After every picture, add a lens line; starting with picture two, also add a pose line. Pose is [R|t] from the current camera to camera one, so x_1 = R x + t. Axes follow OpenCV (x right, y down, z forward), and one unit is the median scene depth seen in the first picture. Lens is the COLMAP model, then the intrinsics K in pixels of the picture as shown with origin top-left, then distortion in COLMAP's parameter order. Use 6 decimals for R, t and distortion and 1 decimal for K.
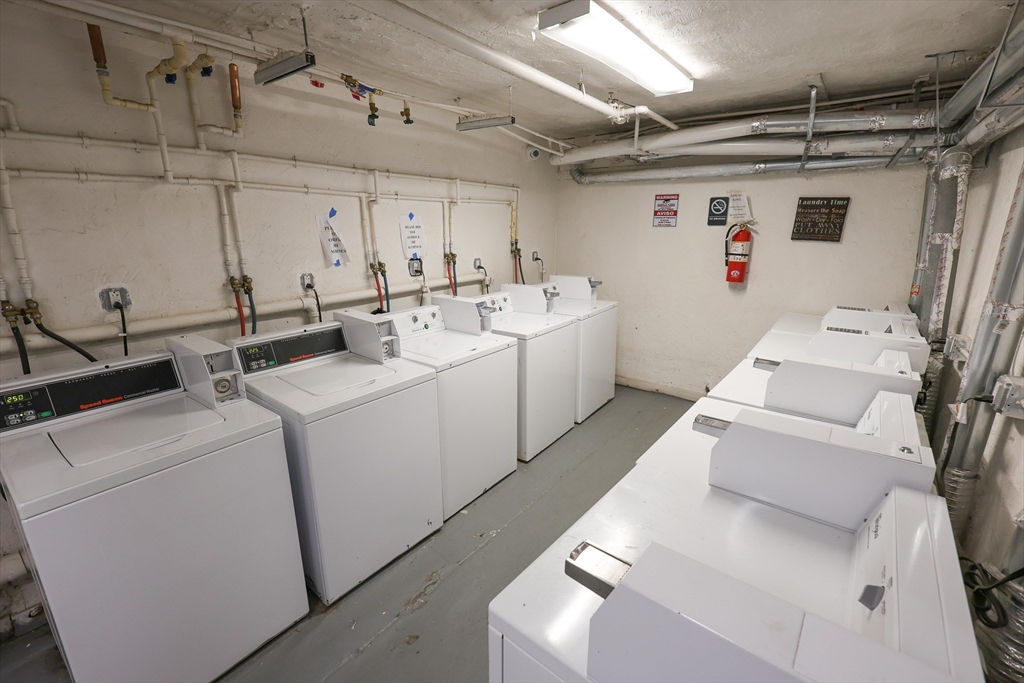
lens RADIAL K [[443.7, 0, 516.0], [0, 443.7, 340.7], [0, 0, 1]] dist [0.004451, -0.000342]
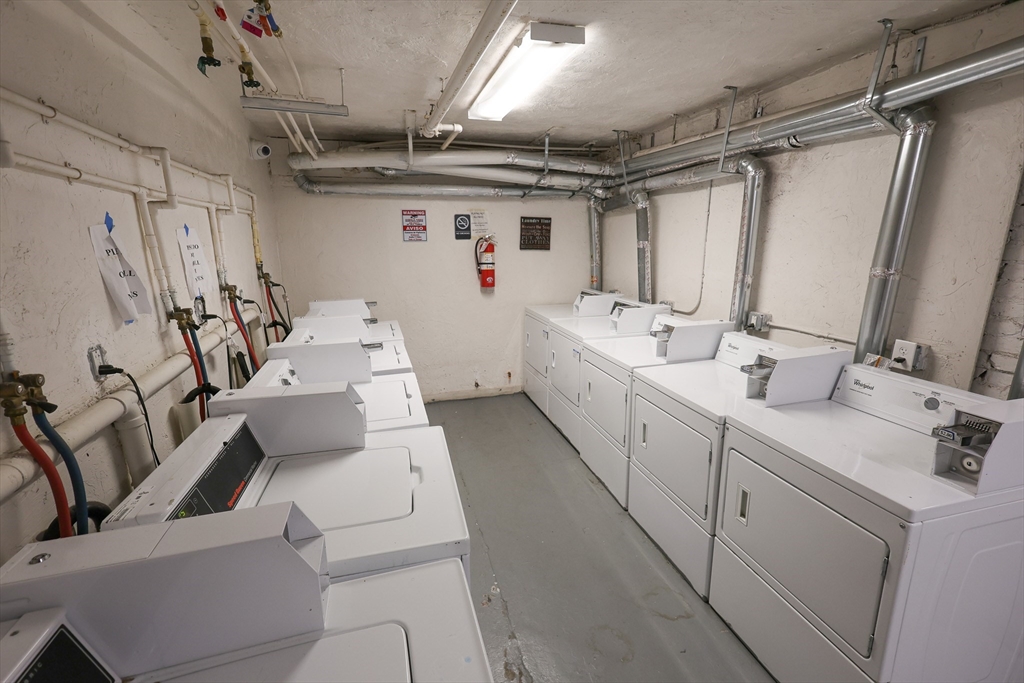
lens RADIAL K [[443.7, 0, 516.0], [0, 443.7, 340.7], [0, 0, 1]] dist [0.004451, -0.000342]
pose [[0.592580, -0.191808, 0.782341, -0.419311], [0.218587, 0.973083, 0.073005, -0.066537], [-0.775286, 0.127748, 0.618557, 0.249240]]
